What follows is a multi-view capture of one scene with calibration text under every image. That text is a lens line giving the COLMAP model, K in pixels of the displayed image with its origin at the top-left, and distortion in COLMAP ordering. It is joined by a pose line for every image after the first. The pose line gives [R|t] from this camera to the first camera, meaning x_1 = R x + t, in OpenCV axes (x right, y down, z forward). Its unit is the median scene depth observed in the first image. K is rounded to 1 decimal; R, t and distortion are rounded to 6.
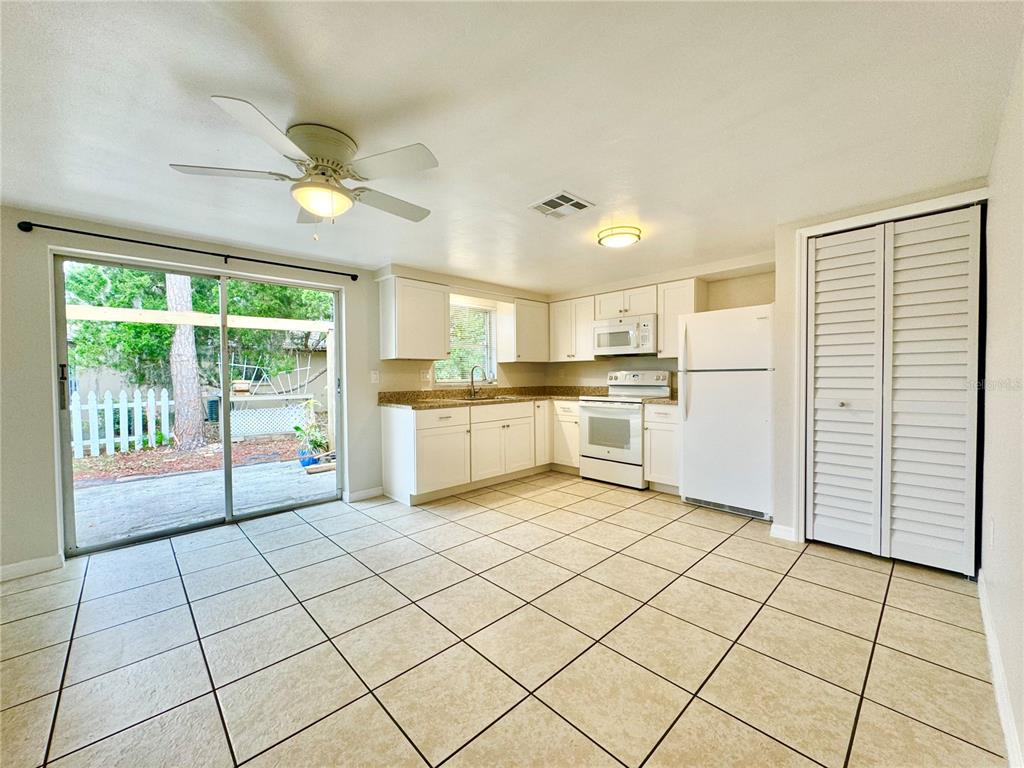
lens RADIAL K [[408.4, 0, 507.9], [0, 408.4, 386.0], [0, 0, 1]] dist [-0.000363, -0.000303]
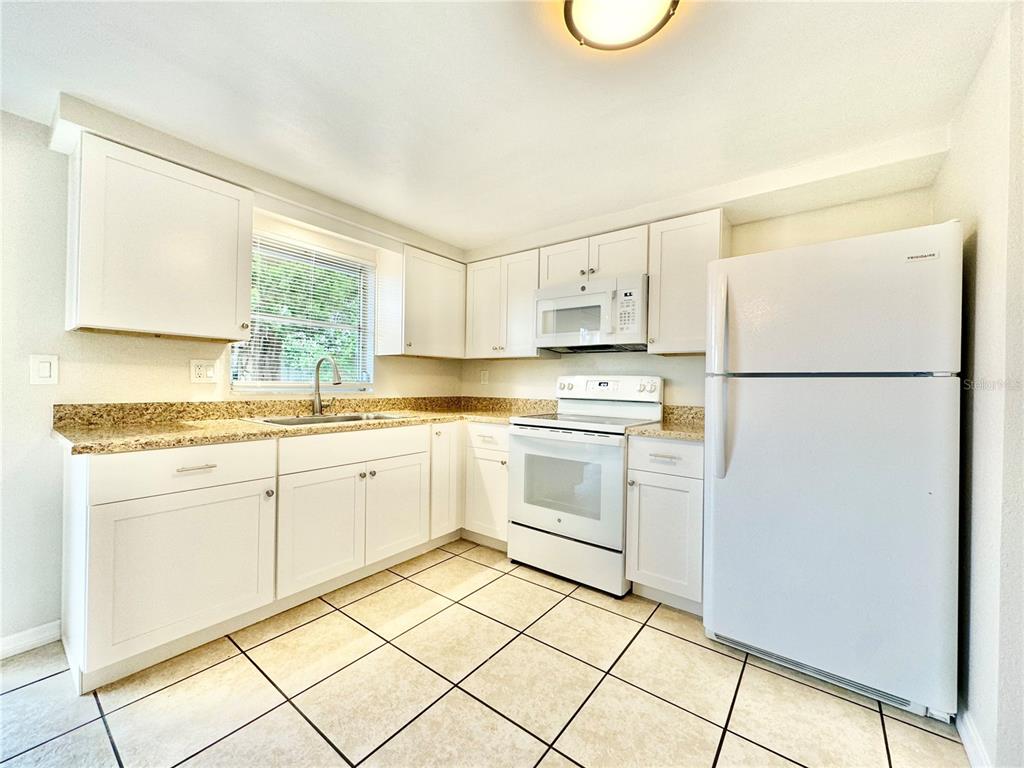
lens RADIAL K [[408.4, 0, 509.0], [0, 408.4, 384.0], [0, 0, 1]] dist [-0.000363, -0.000303]
pose [[0.987415, 0.026059, 0.155987, 0.088000], [-0.022216, 0.999406, -0.026326, -0.006129], [-0.156581, 0.022530, 0.987408, 0.459619]]
